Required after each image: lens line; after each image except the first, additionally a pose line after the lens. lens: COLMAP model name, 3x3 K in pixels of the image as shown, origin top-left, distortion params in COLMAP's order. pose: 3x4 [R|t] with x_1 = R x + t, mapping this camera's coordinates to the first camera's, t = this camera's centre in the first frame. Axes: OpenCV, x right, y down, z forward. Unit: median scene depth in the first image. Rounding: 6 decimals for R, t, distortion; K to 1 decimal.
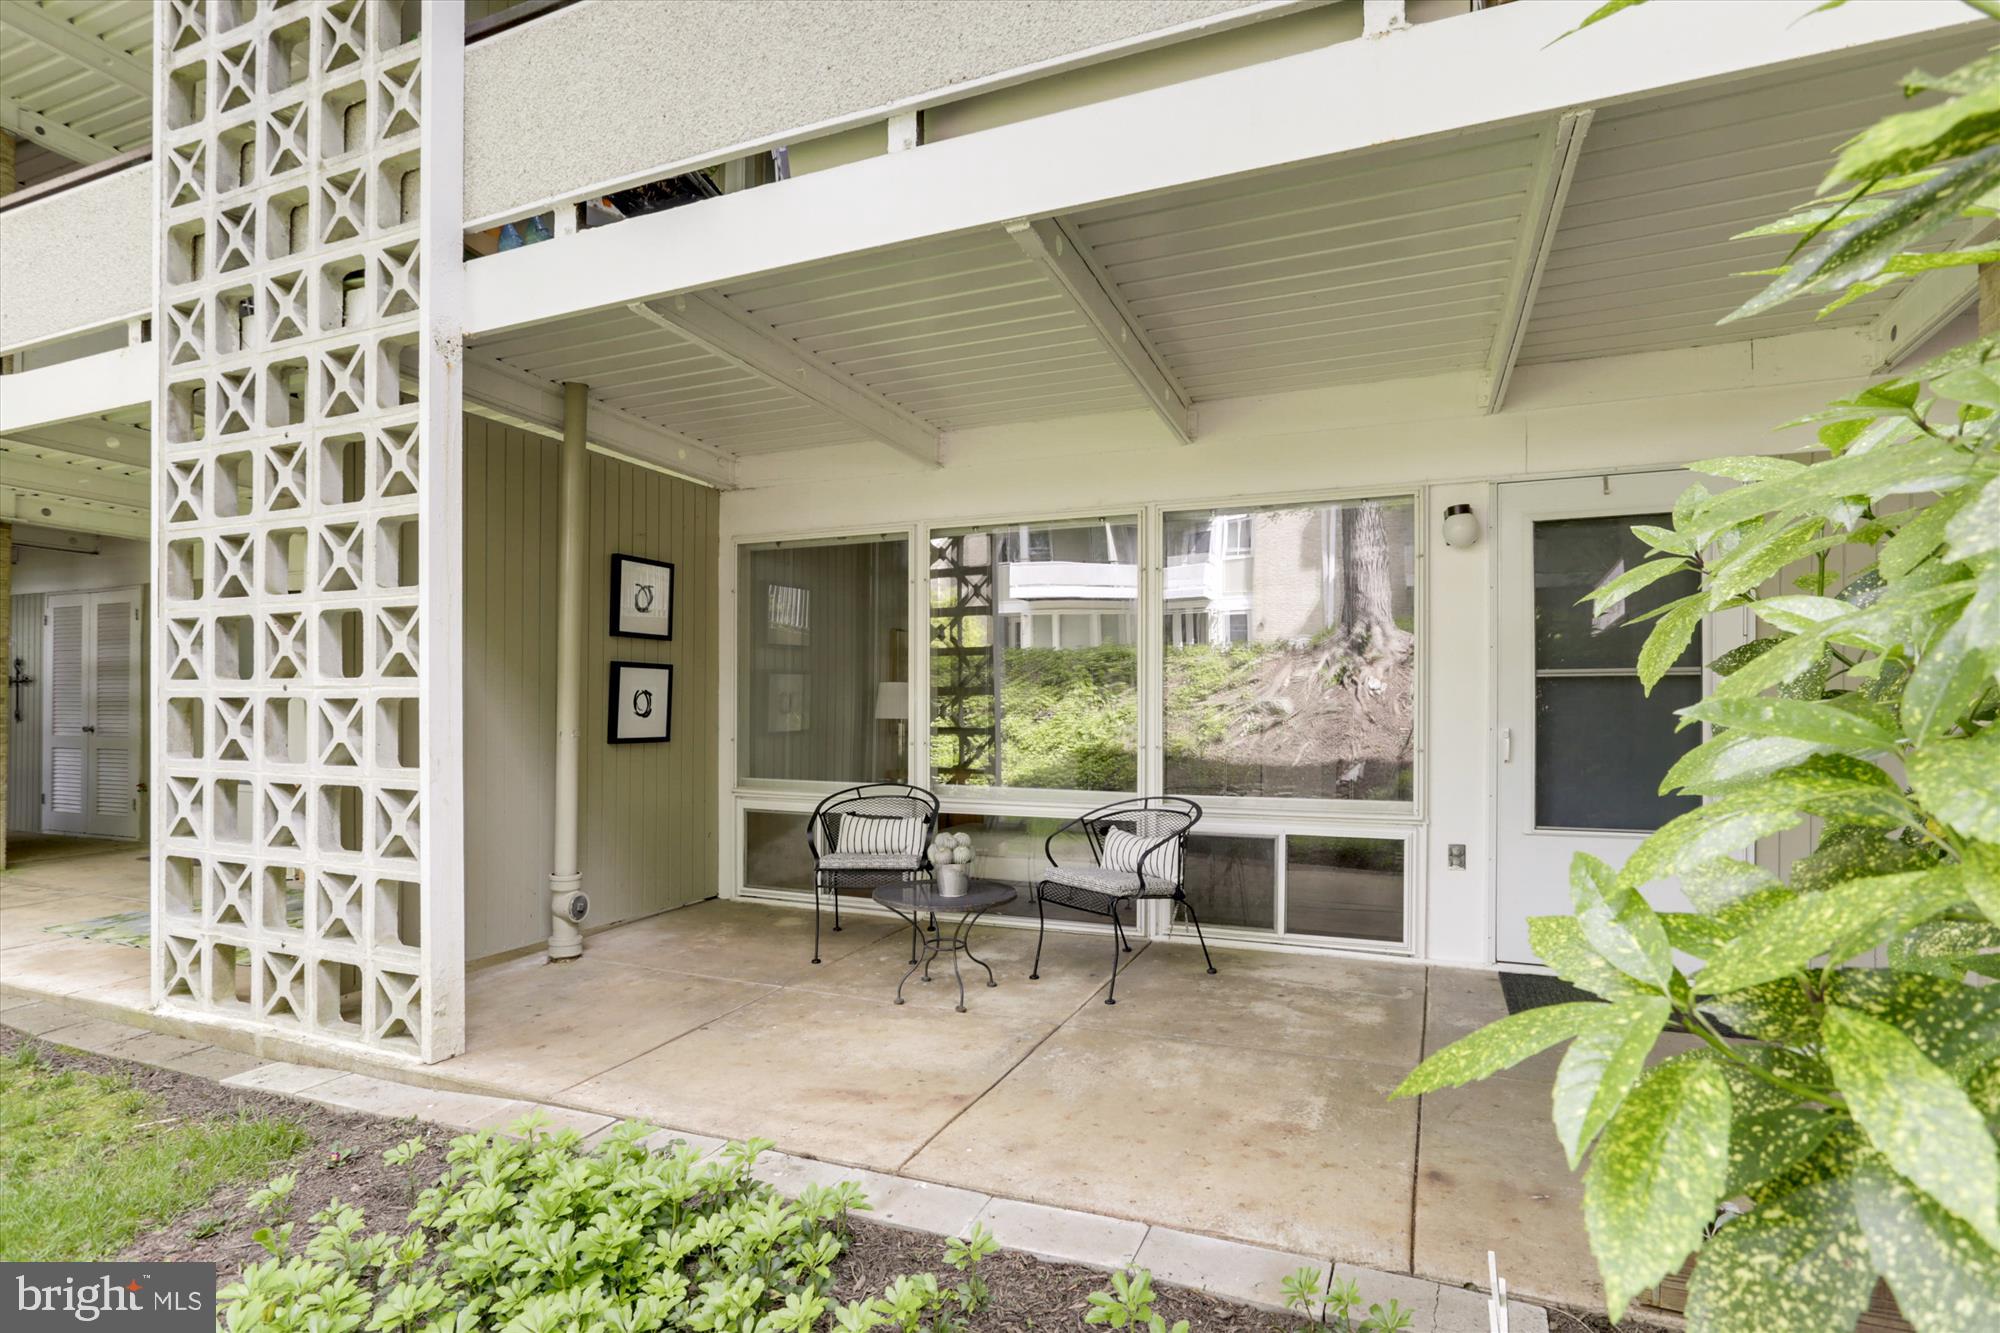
lens RADIAL K [[991.0, 0, 985.4], [0, 991.0, 675.0], [0, 0, 1]] dist [-0.002227, -0.000440]
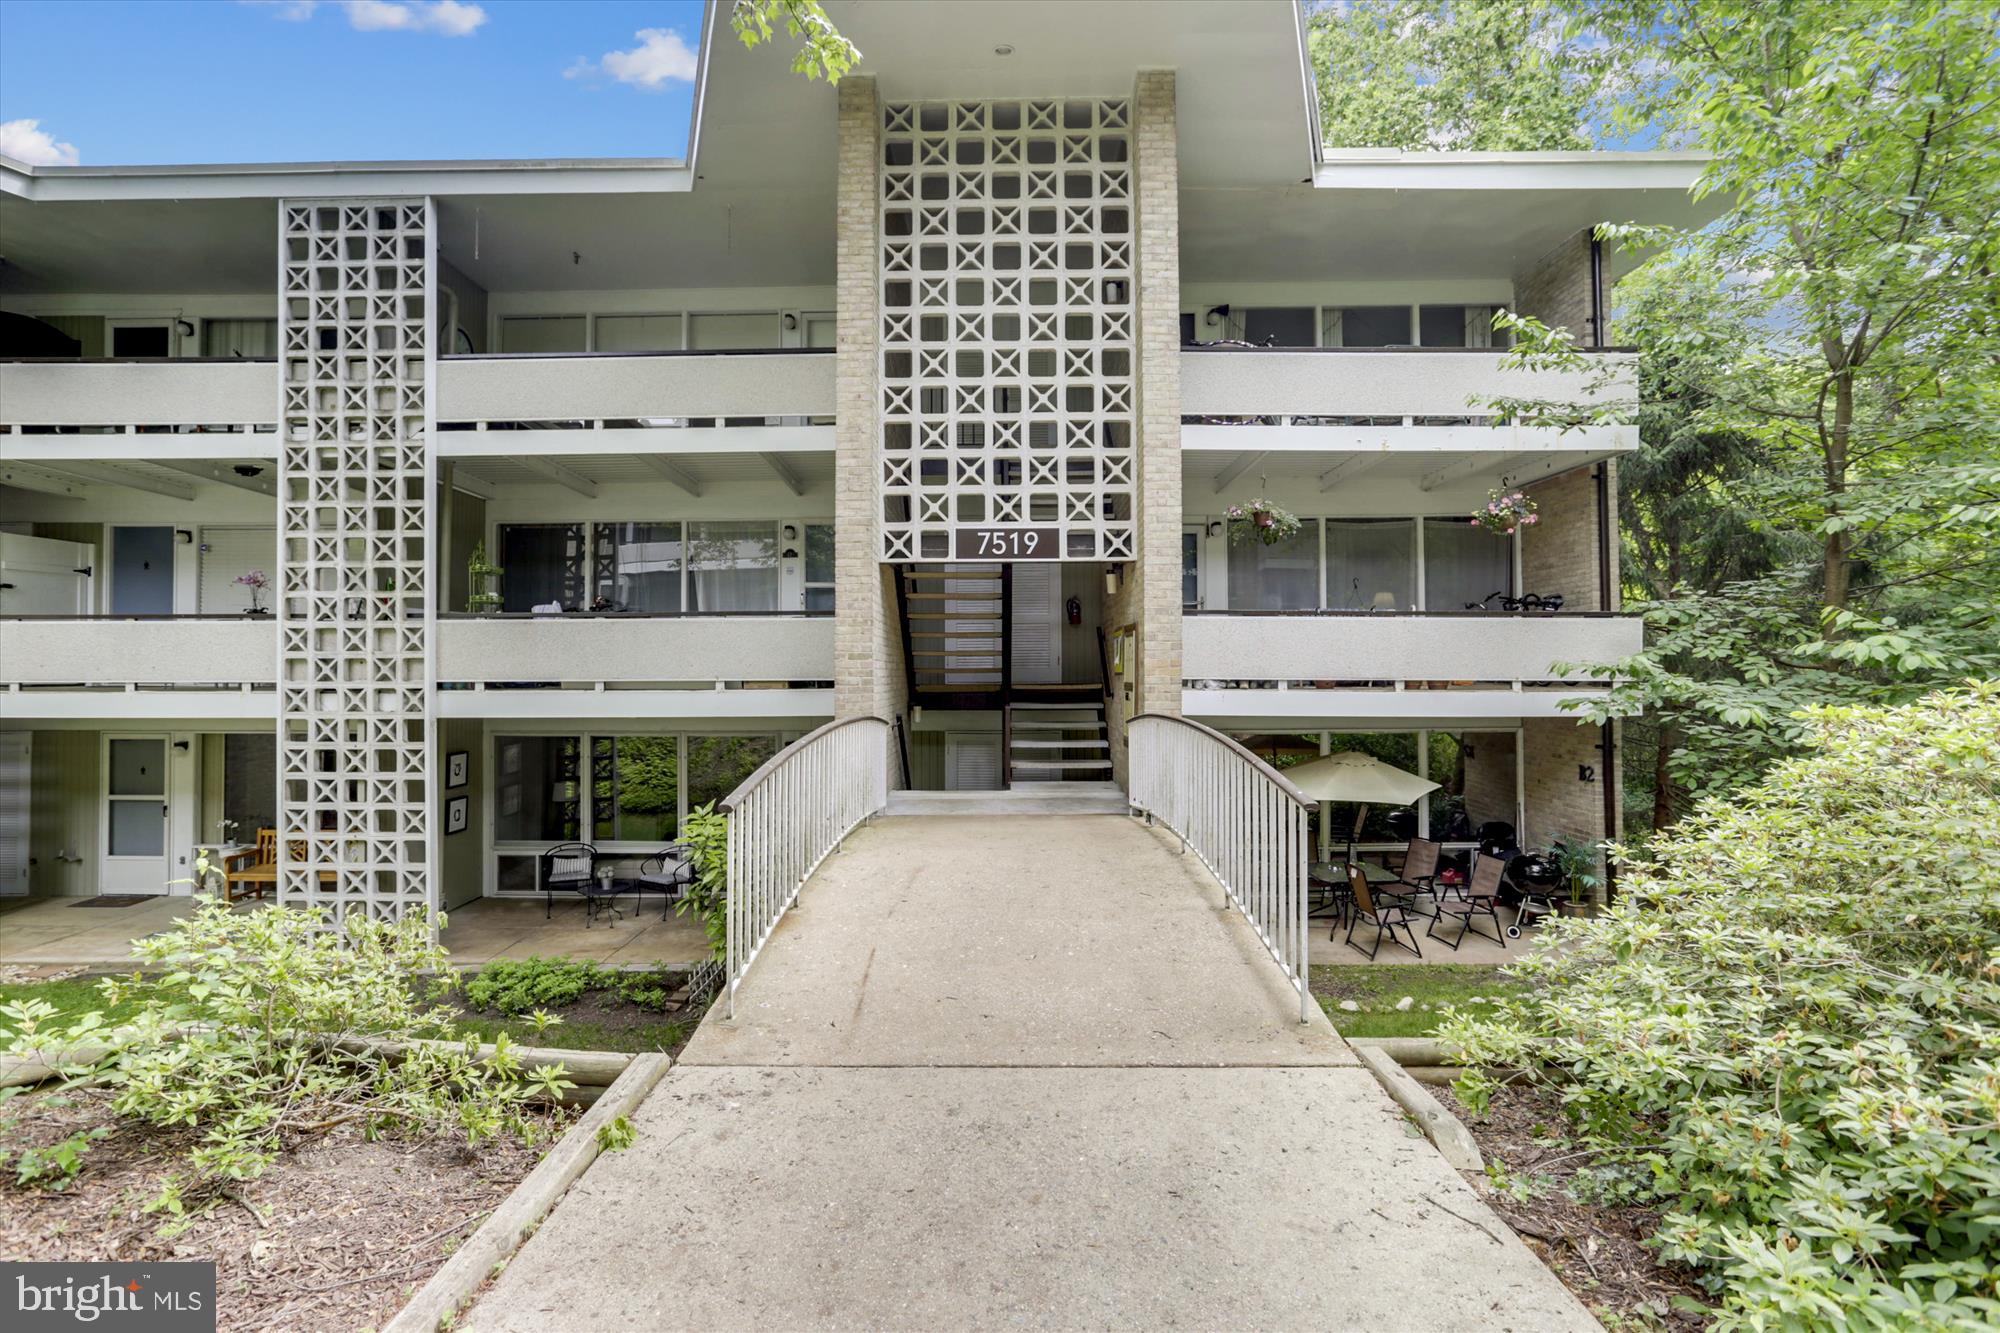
lens RADIAL K [[955.2, 0, 989.8], [0, 955.2, 656.3], [0, 0, 1]] dist [-0.002216, 0.000209]
pose [[0.921522, 0.008984, 0.388221, -0.074102], [-0.014914, 0.999814, 0.012264, -0.406391], [-0.388039, -0.017091, 0.921485, -1.594074]]
